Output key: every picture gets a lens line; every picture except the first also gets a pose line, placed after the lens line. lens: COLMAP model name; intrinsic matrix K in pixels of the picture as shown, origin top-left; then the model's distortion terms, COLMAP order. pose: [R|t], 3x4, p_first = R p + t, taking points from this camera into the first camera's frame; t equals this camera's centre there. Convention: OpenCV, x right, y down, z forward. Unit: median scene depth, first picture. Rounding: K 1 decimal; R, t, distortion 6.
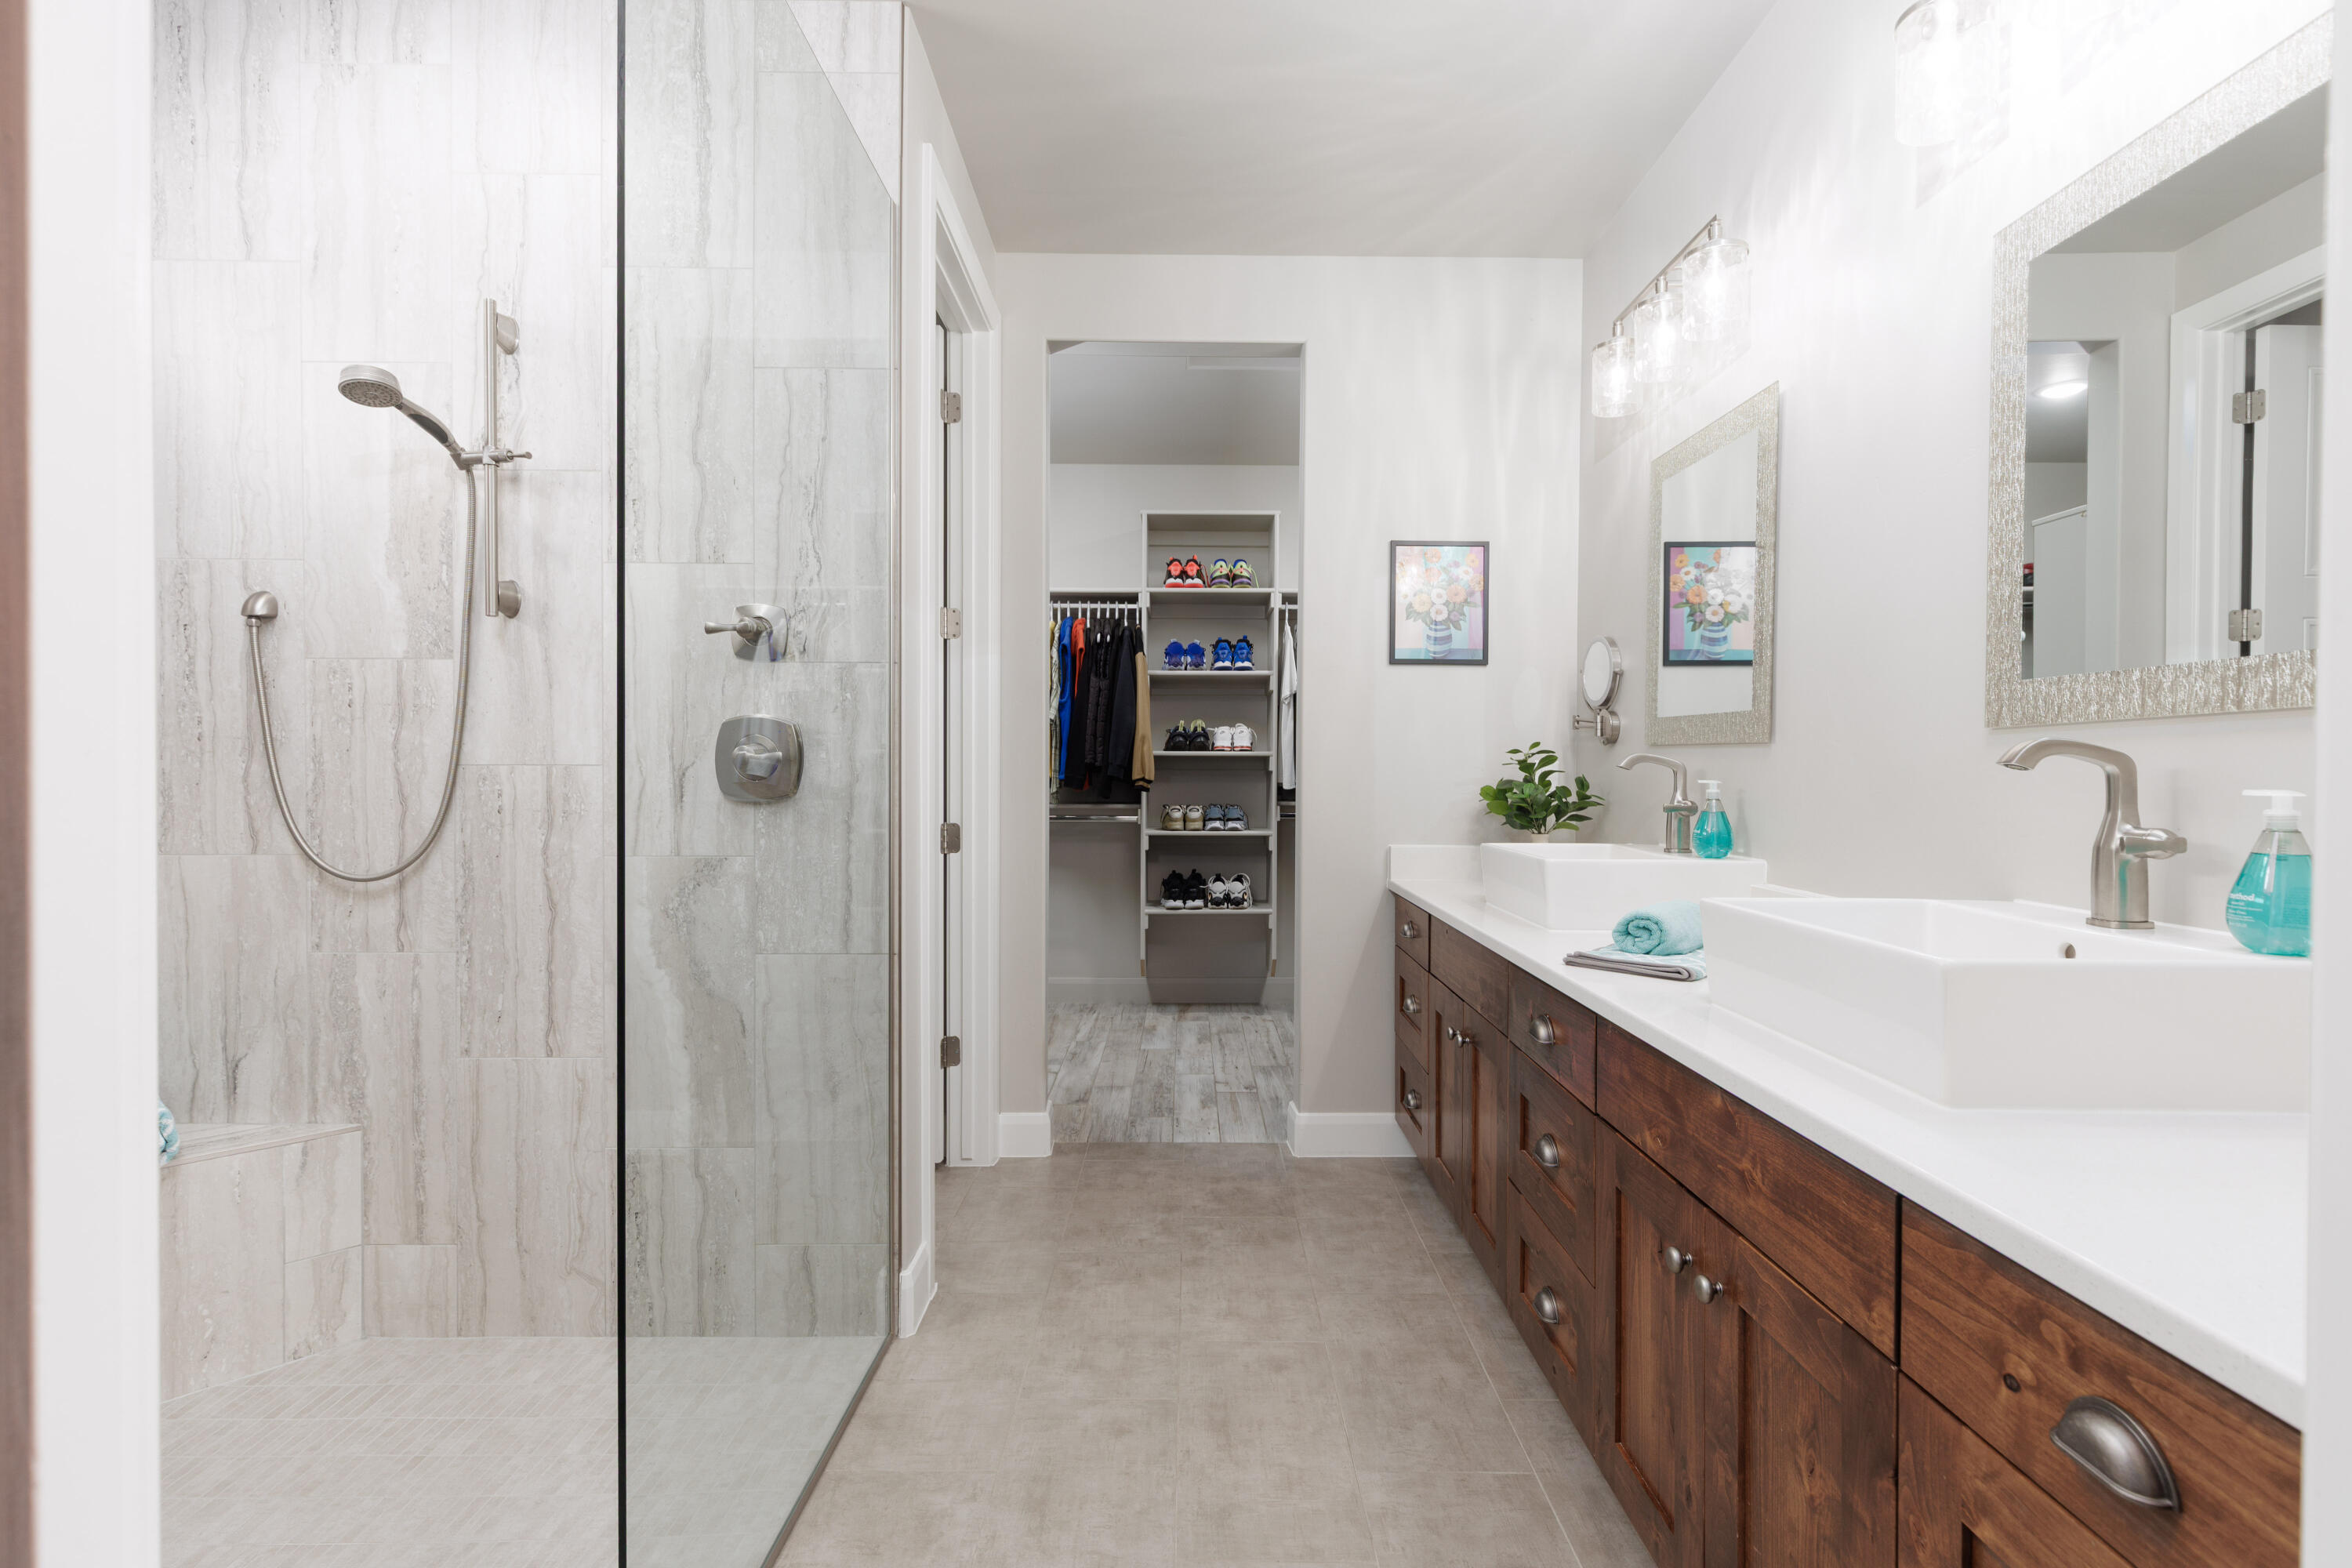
lens RADIAL K [[1049.7, 0, 1187.0], [0, 1049.7, 780.2], [0, 0, 1]] dist [-0.002156, -0.000187]
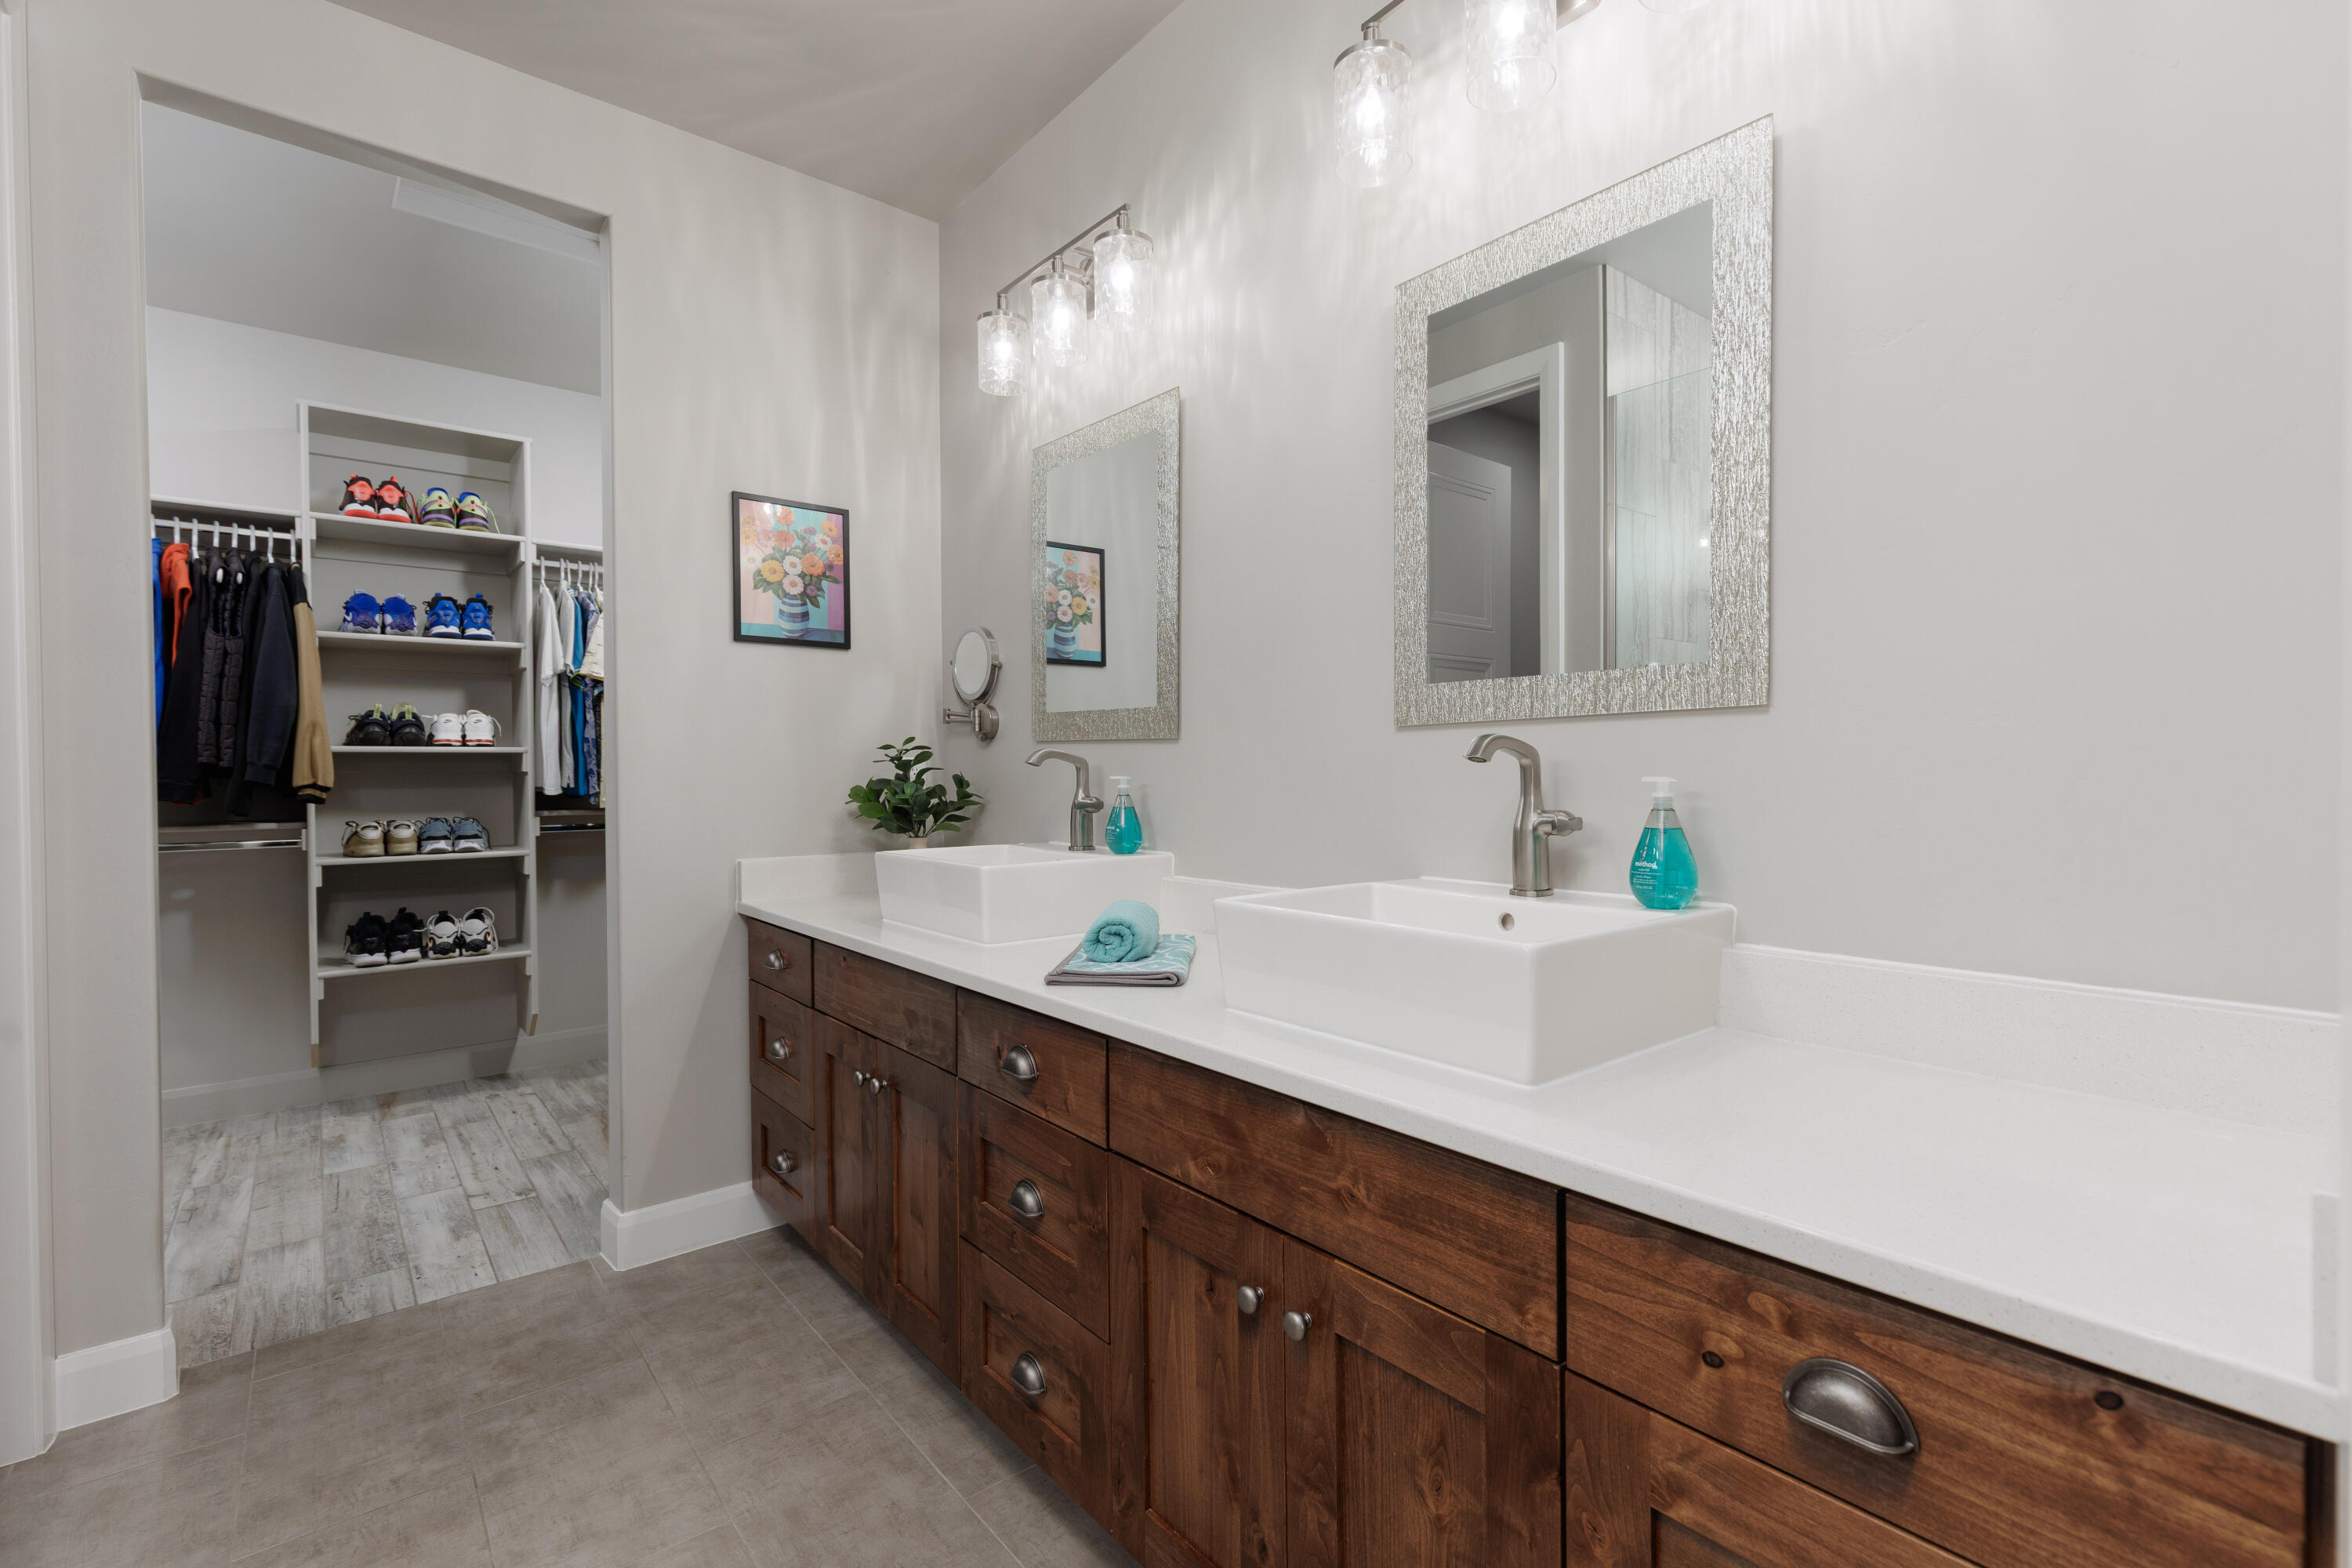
lens RADIAL K [[1056.0, 0, 1197.7], [0, 1056.0, 783.1], [0, 0, 1]] dist [0.006259, -0.000757]
pose [[0.768820, -0.017871, 0.639215, -0.067883], [0.015201, 0.999838, 0.009670, -0.001275], [-0.639284, 0.002282, 0.768967, 0.142989]]
